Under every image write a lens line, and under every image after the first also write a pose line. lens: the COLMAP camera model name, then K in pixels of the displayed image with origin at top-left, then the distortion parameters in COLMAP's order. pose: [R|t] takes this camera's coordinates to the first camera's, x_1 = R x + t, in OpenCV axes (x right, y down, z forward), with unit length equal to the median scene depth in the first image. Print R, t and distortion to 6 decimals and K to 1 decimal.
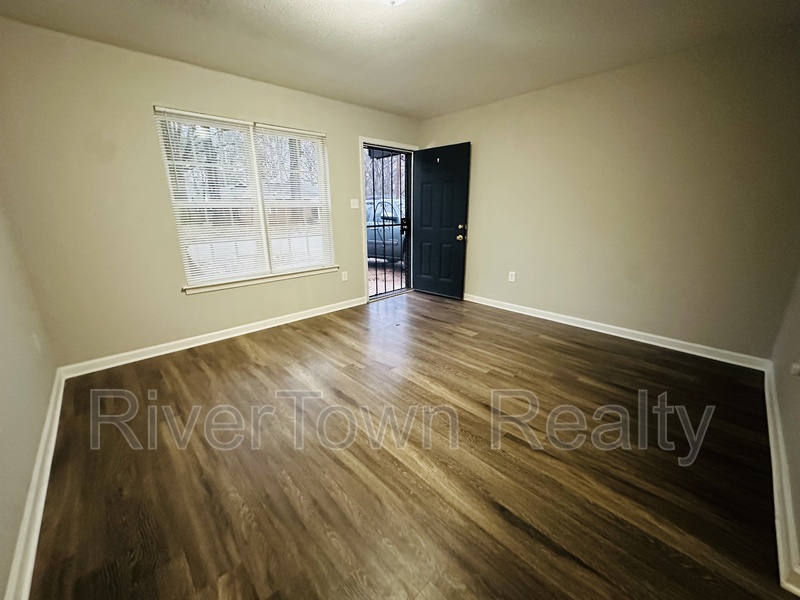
lens RADIAL K [[319.5, 0, 400.0], [0, 319.5, 300.0], [0, 0, 1]] dist [-0.002330, 0.000341]
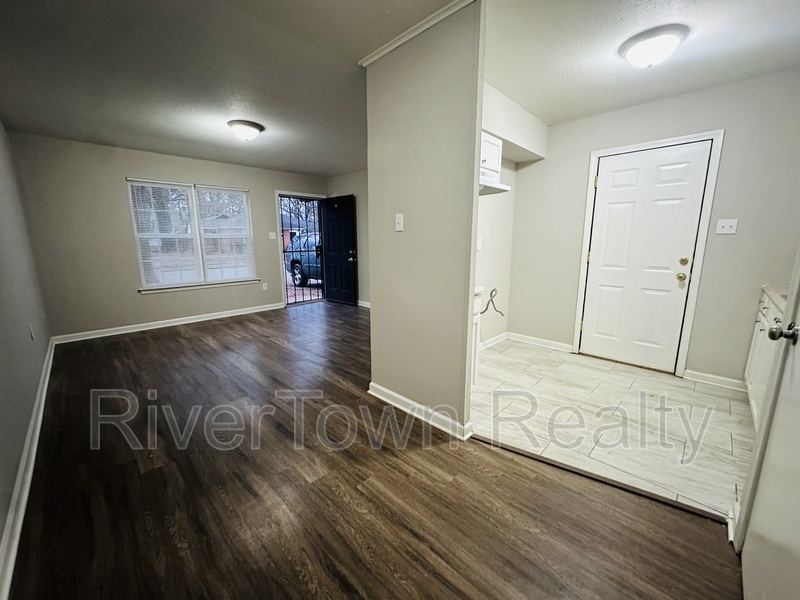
lens RADIAL K [[319.5, 0, 400.0], [0, 319.5, 300.0], [0, 0, 1]] dist [-0.002330, 0.000341]
pose [[0.999172, -0.002392, 0.040612, 0.375069], [0.006053, 0.995900, -0.090258, 0.117389], [-0.040229, 0.090429, 0.995090, -0.417955]]
